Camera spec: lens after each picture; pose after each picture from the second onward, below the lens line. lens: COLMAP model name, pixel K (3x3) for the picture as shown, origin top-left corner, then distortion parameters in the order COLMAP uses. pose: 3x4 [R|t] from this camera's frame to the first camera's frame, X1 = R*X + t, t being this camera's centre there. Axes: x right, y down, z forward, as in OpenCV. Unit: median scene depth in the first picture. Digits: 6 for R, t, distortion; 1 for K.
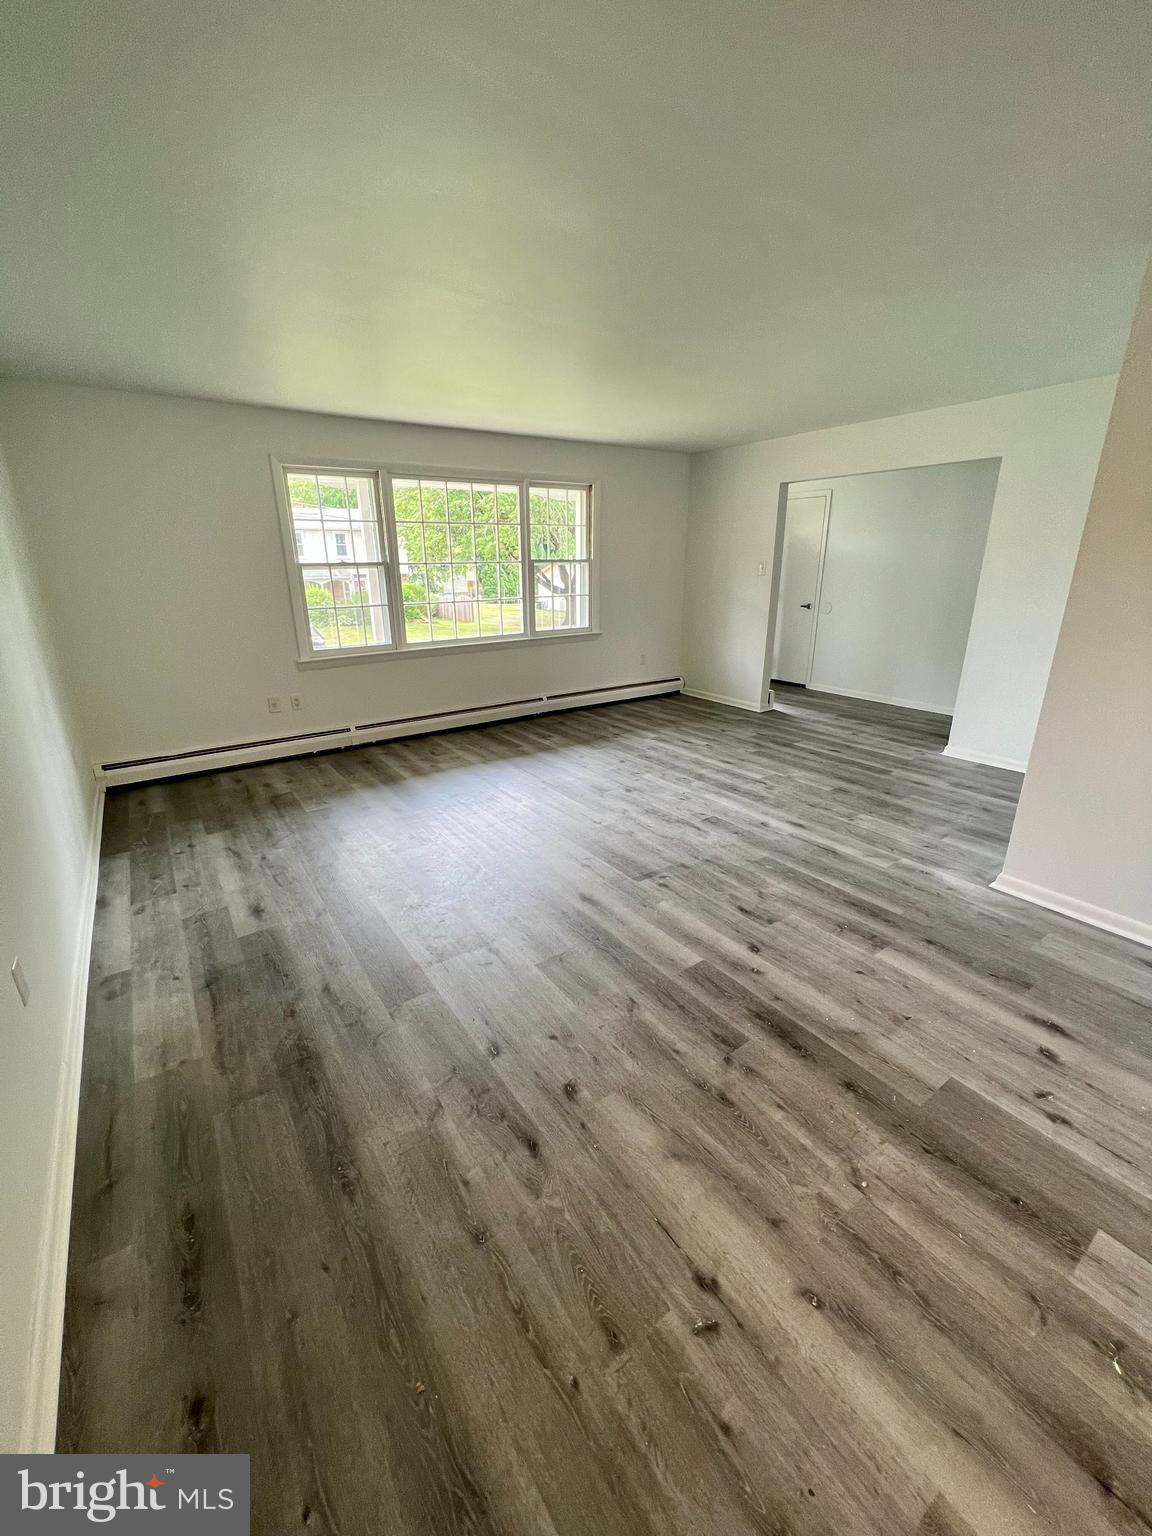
lens RADIAL K [[615.7, 0, 576.0], [0, 615.7, 768.0], [0, 0, 1]] dist [-0.002159, 0.000515]
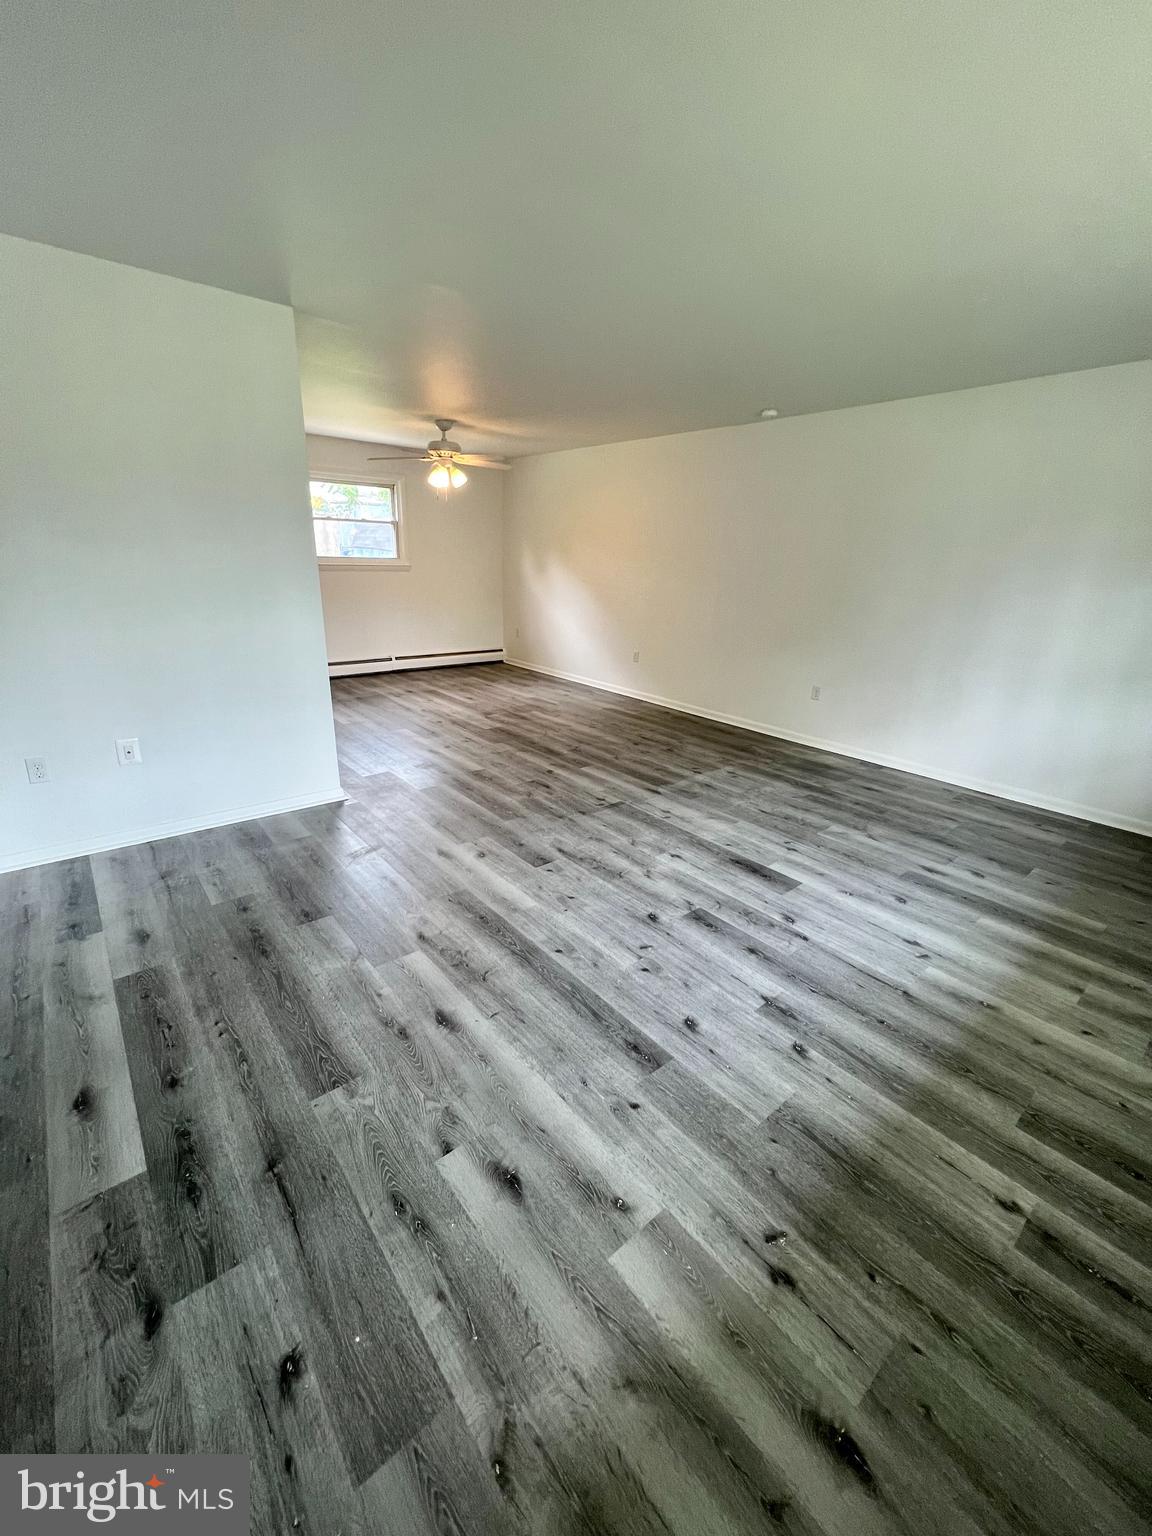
lens RADIAL K [[615.7, 0, 576.0], [0, 615.7, 768.0], [0, 0, 1]] dist [-0.002159, 0.000515]
pose [[-0.996236, 0.009705, -0.086137, 0.228429], [-0.045388, 0.788199, 0.613744, -0.491030], [0.073849, 0.615344, -0.784792, 1.477638]]
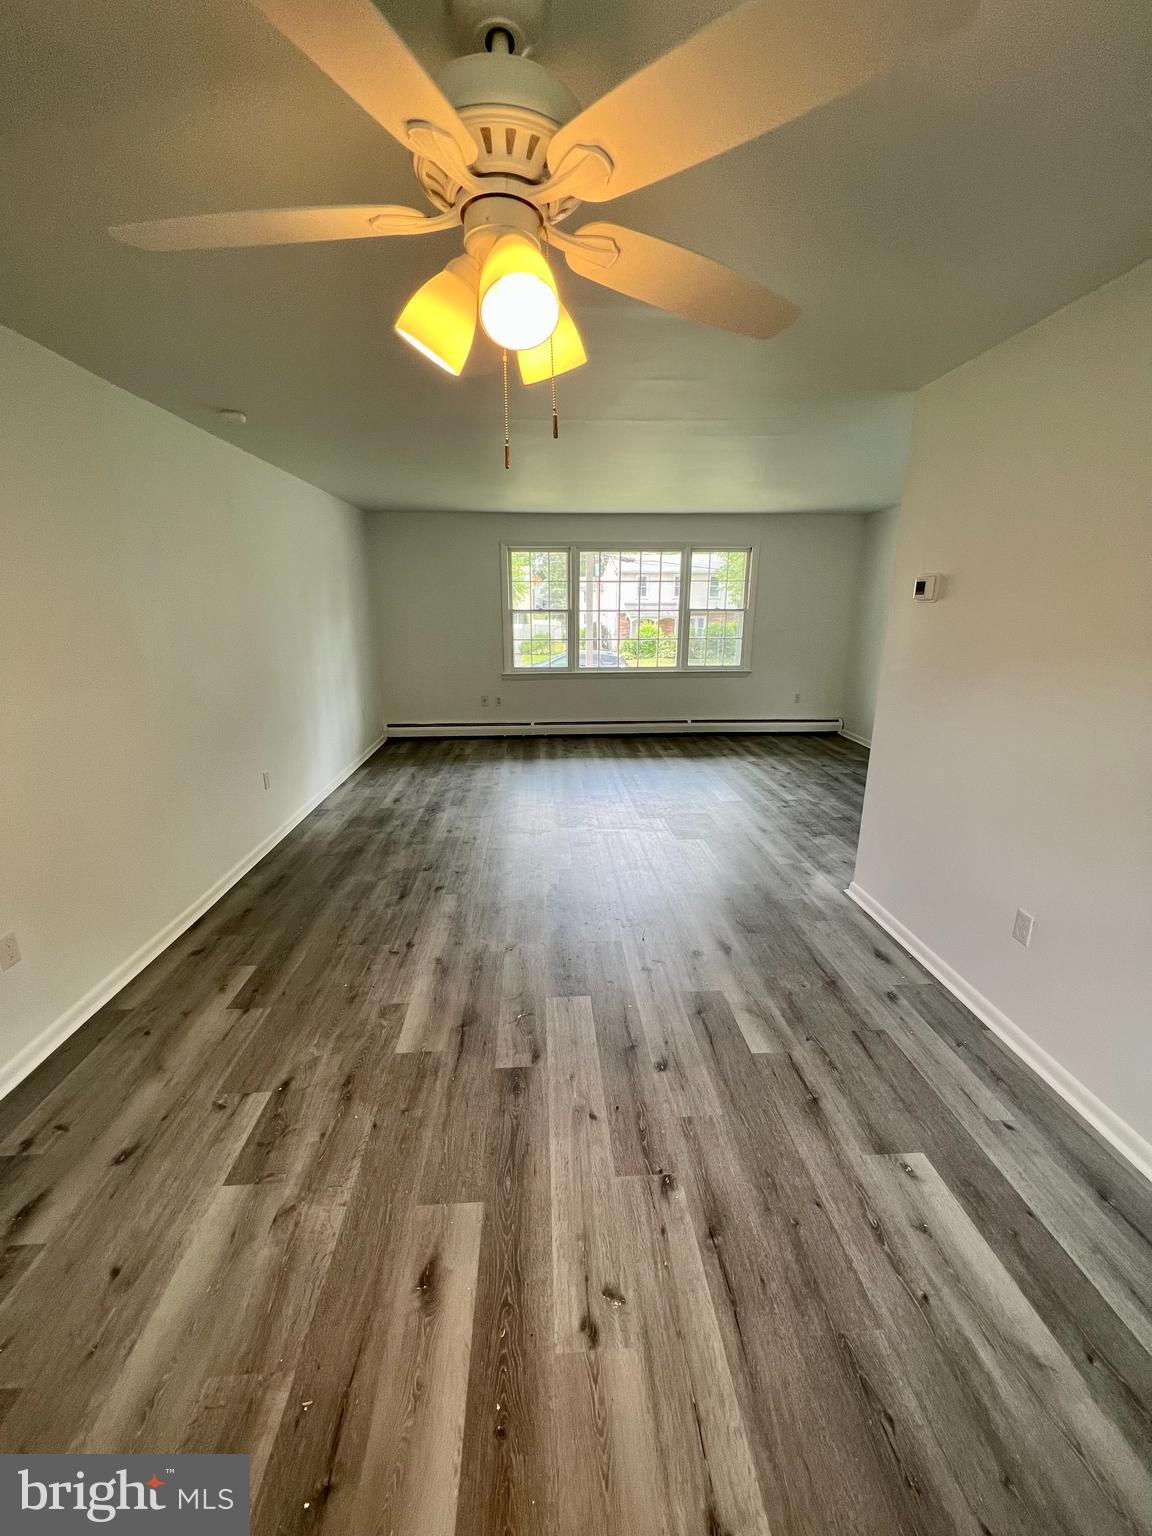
lens RADIAL K [[615.7, 0, 576.0], [0, 615.7, 768.0], [0, 0, 1]] dist [-0.002159, 0.000515]
pose [[0.853819, 0.146340, -0.499577, 0.583152], [-0.175126, 0.984485, -0.010922, 0.045923], [0.490228, 0.096815, 0.866200, -0.227883]]
